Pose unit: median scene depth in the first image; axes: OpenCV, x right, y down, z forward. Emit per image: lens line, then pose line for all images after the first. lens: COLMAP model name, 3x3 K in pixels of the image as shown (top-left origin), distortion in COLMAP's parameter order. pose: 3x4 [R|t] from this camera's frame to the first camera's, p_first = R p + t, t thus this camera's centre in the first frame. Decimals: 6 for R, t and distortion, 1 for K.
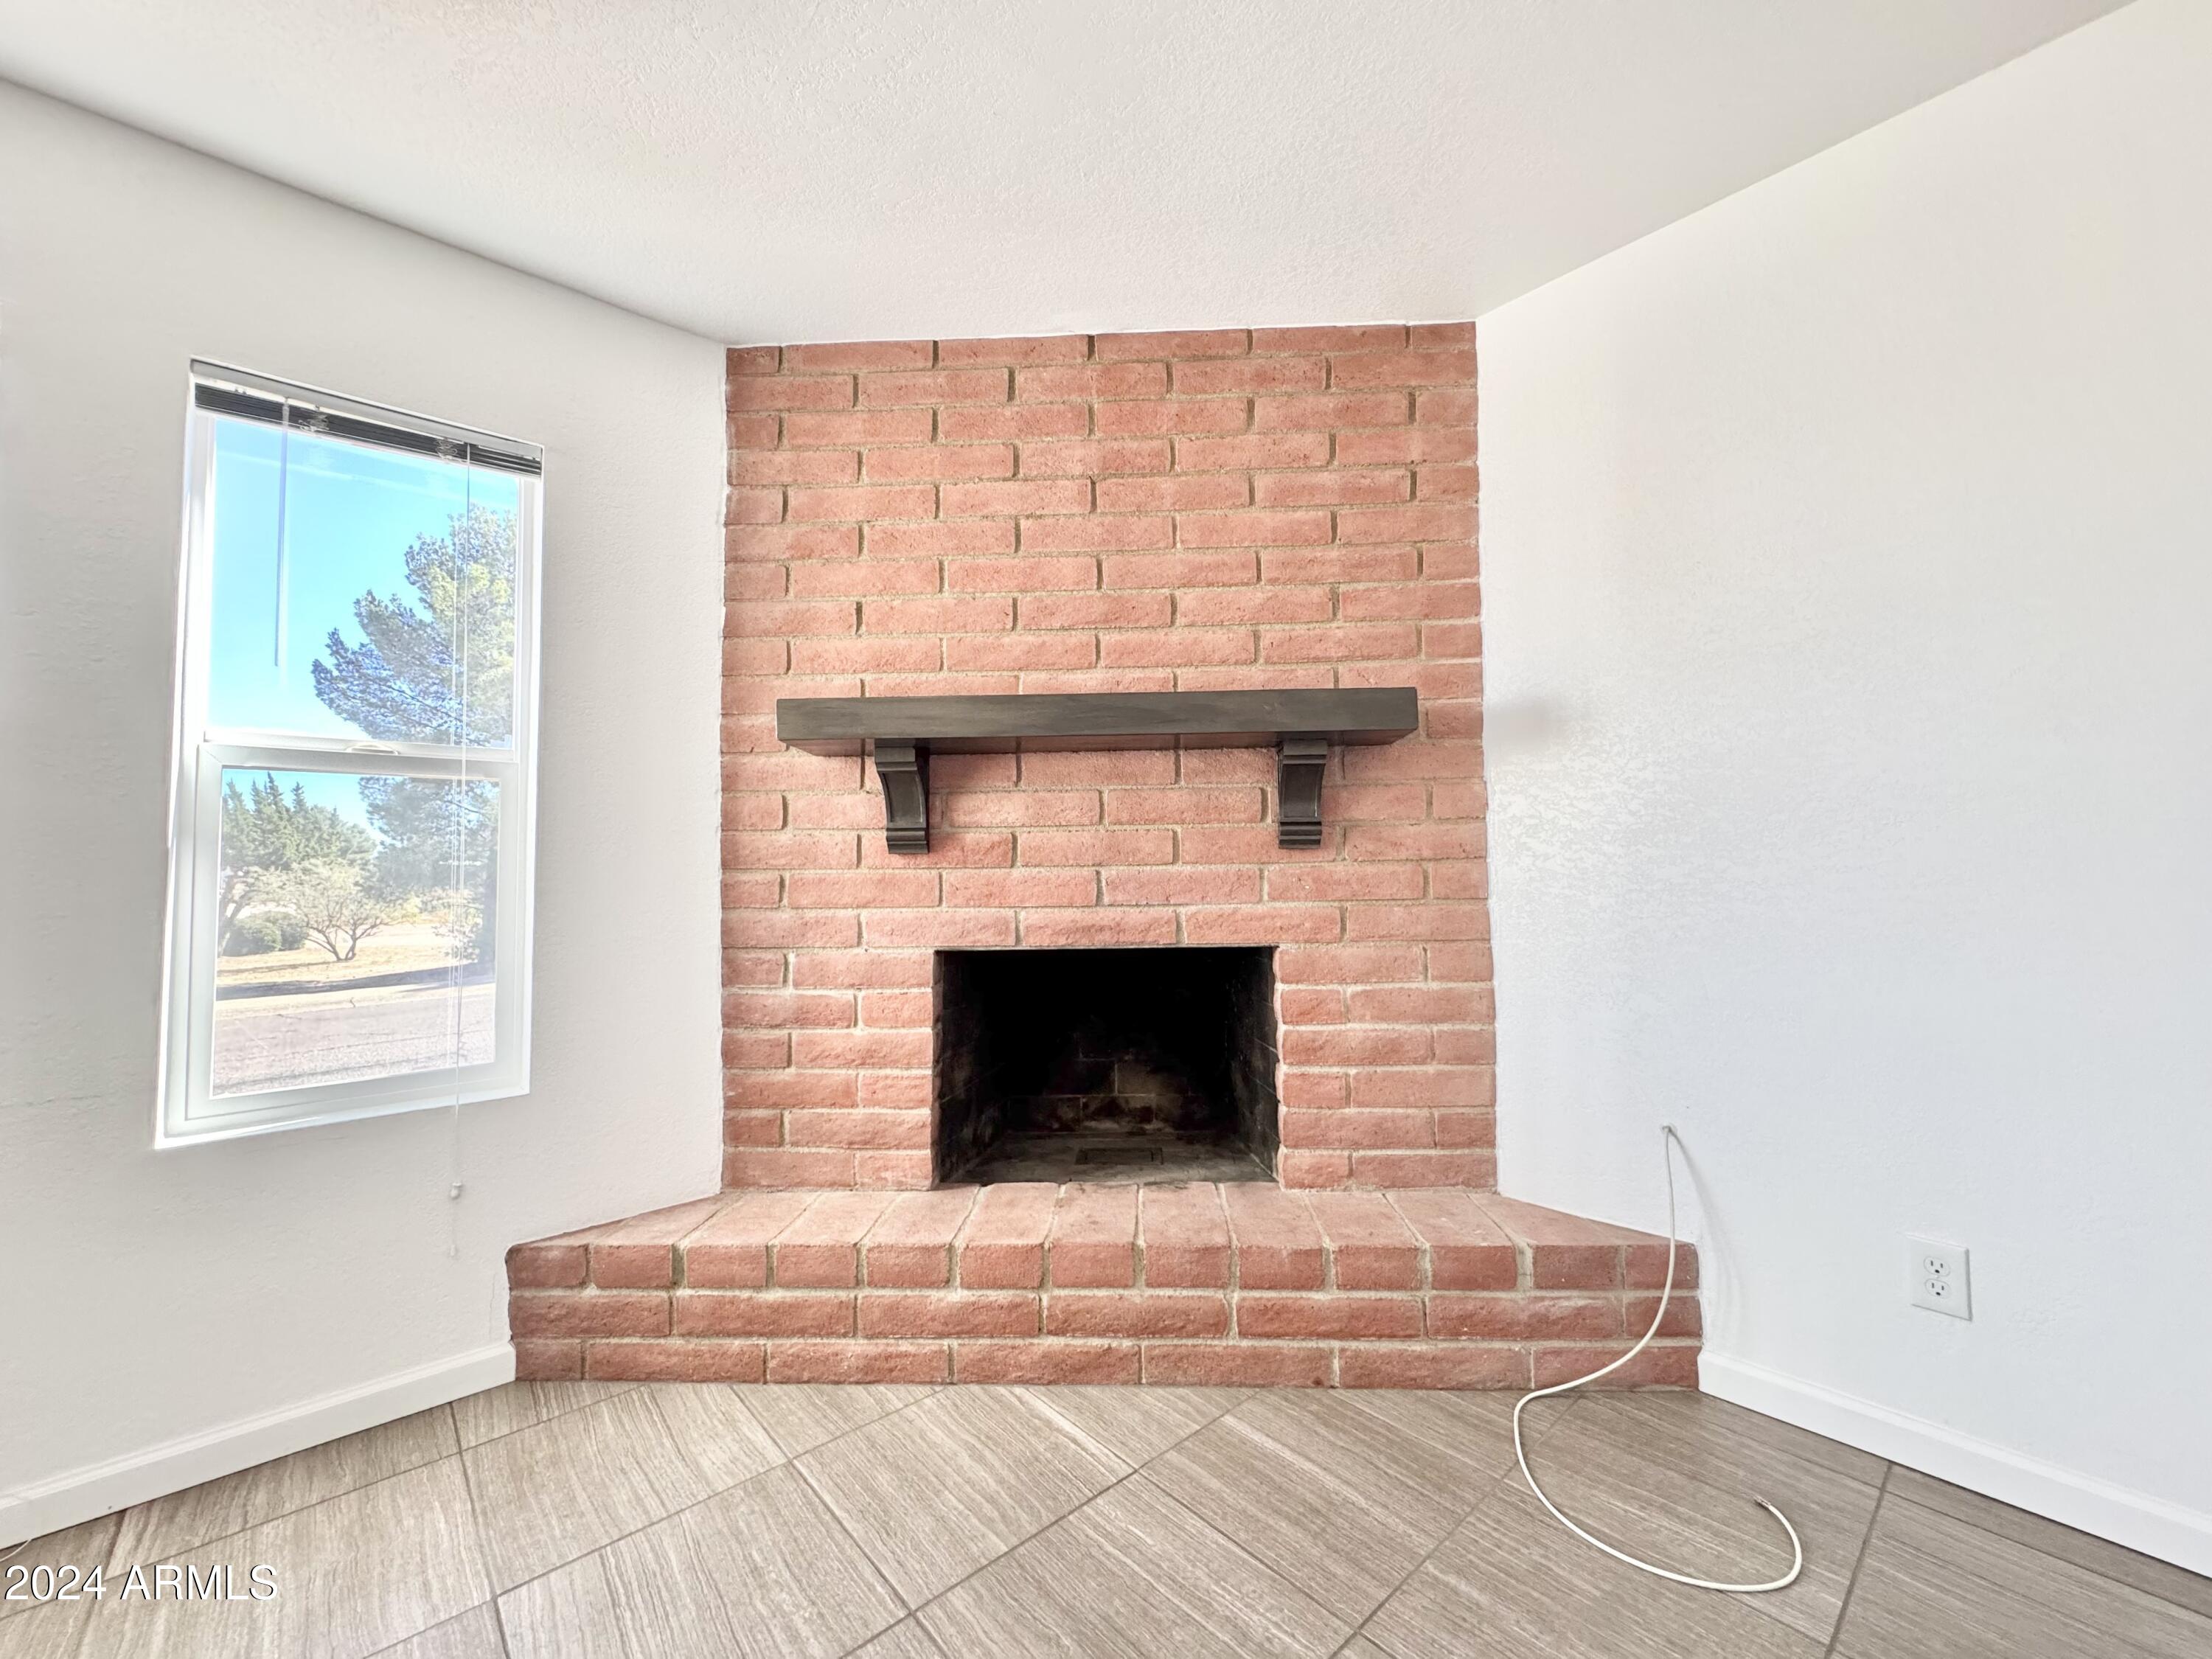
lens RADIAL K [[876.6, 0, 1108.5], [0, 876.6, 832.6], [0, 0, 1]] dist [0.001037, -0.000478]
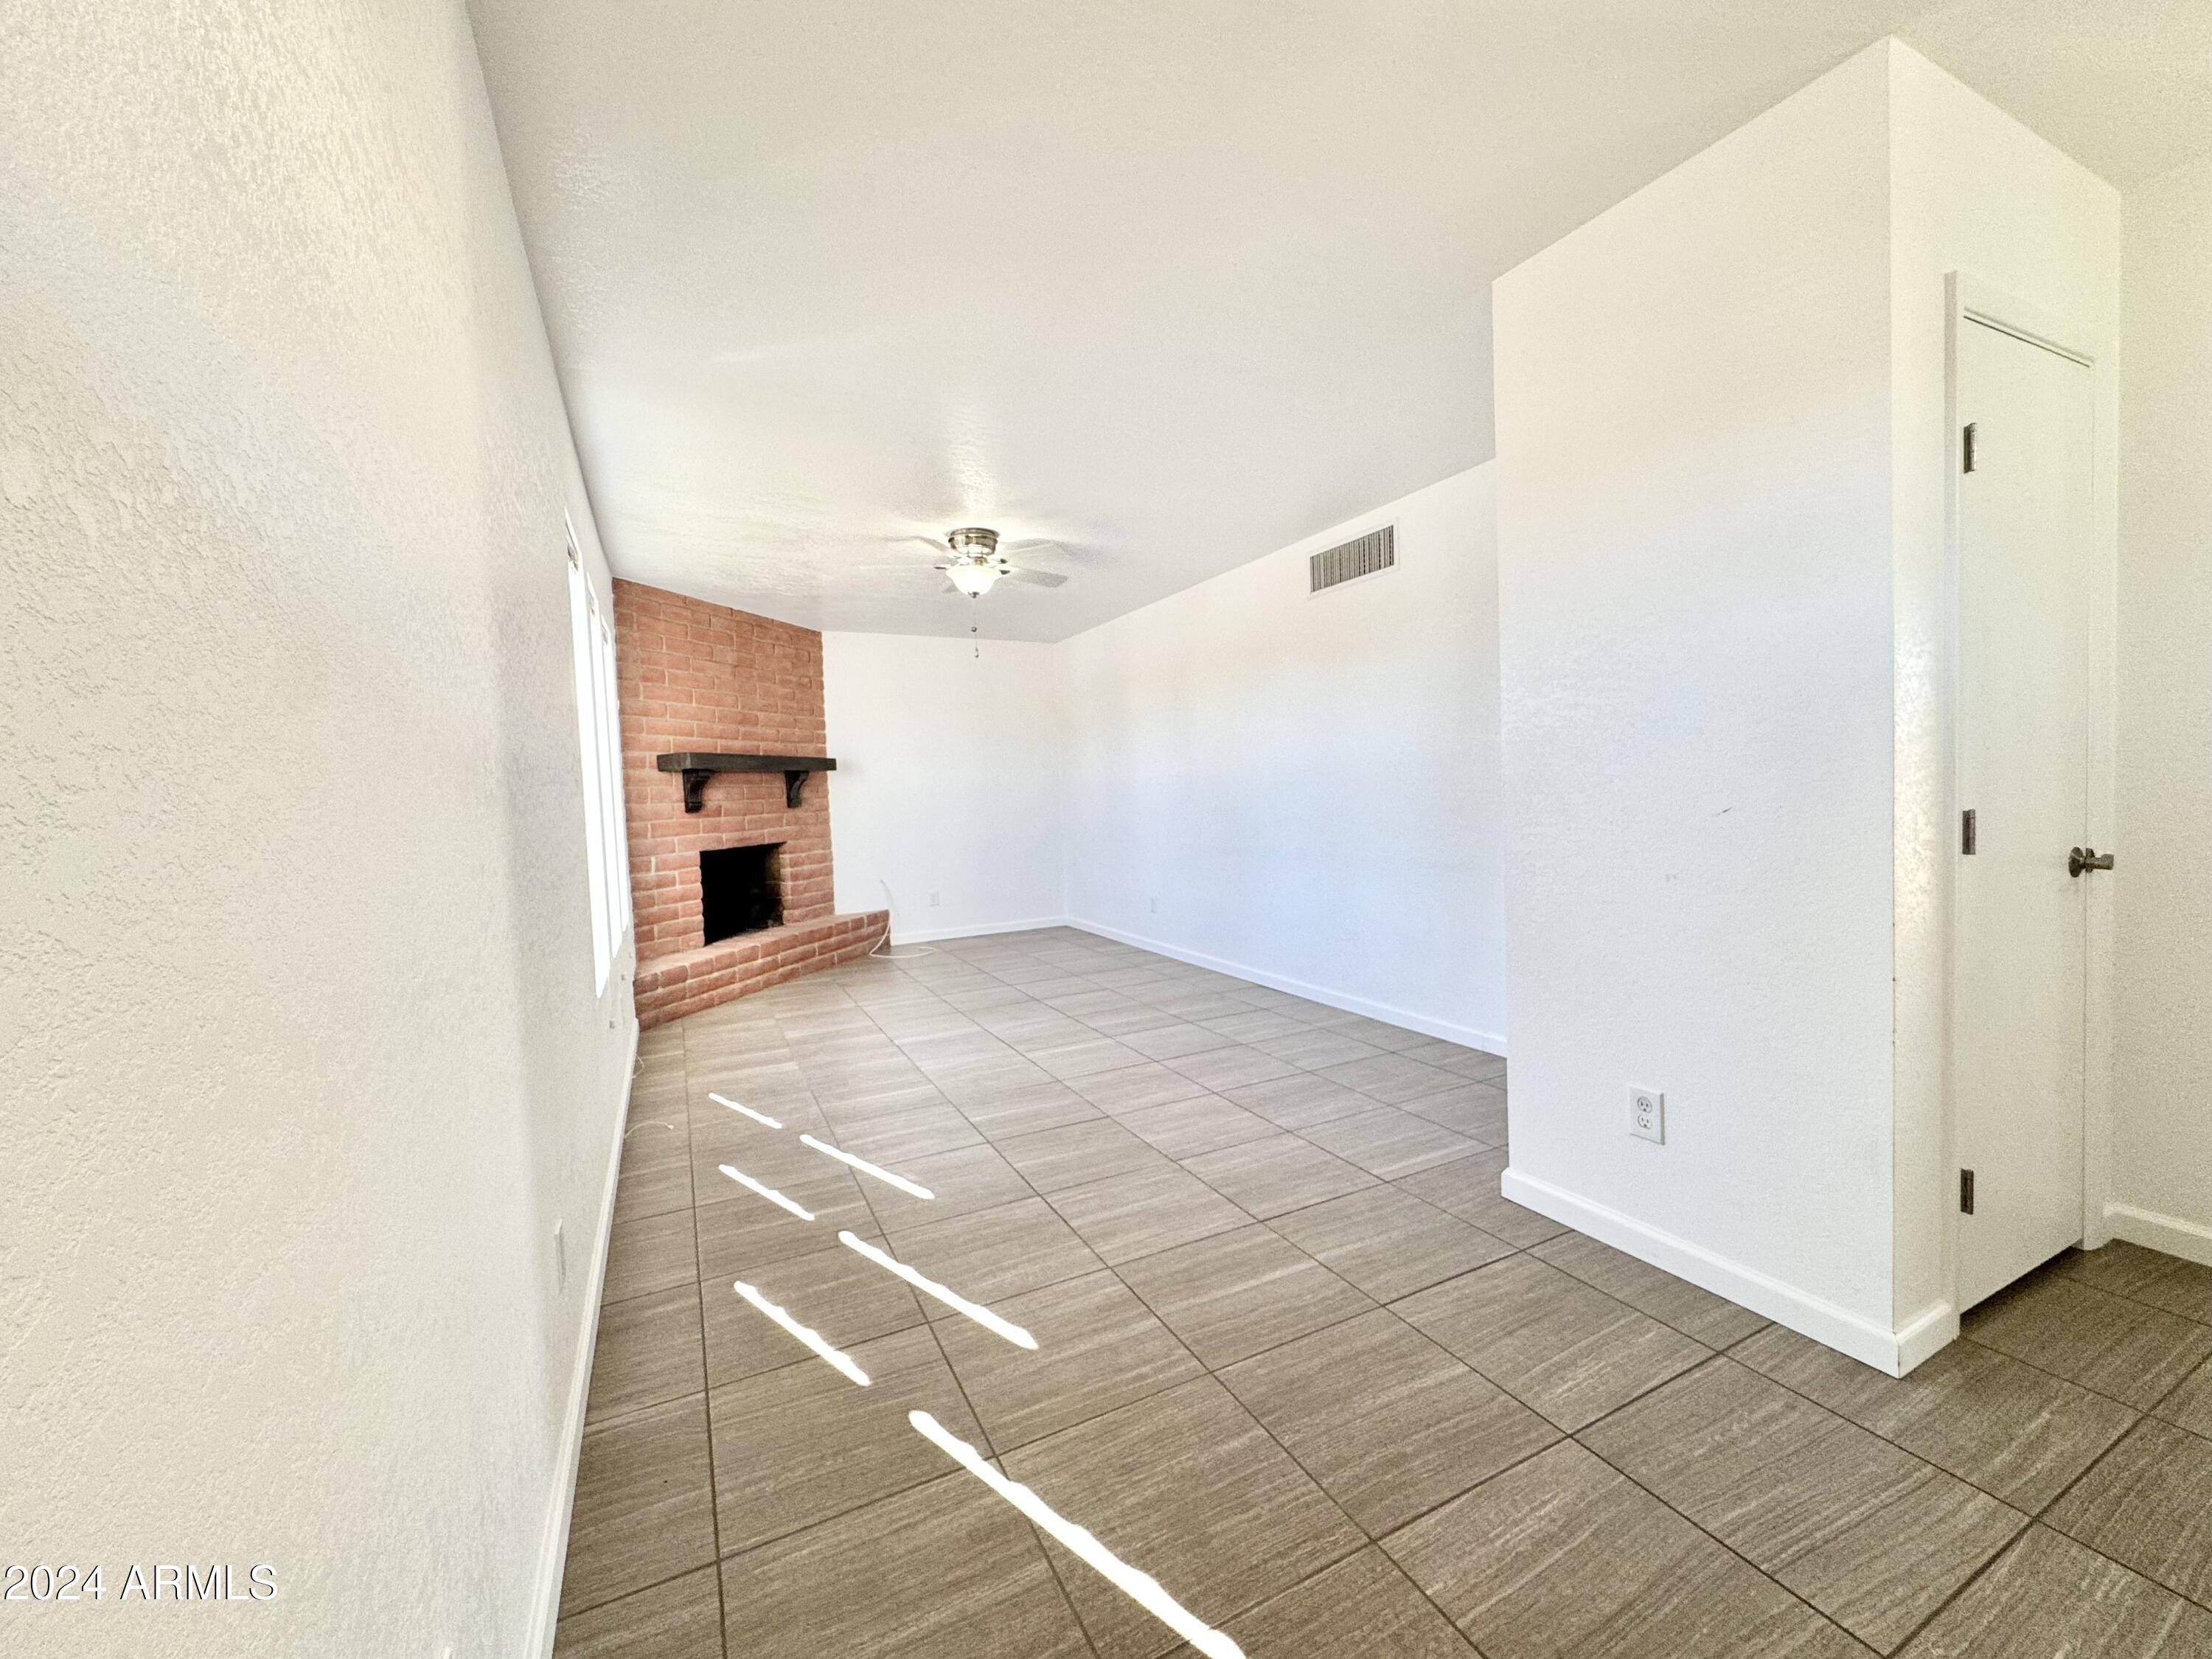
lens RADIAL K [[876.6, 0, 1102.9], [0, 876.6, 827.8], [0, 0, 1]] dist [0.001037, -0.000478]
pose [[0.264274, -0.041346, 0.963561, -2.283380], [-0.004985, 0.999009, 0.044235, -0.047415], [-0.964435, -0.016494, 0.263806, -0.748338]]
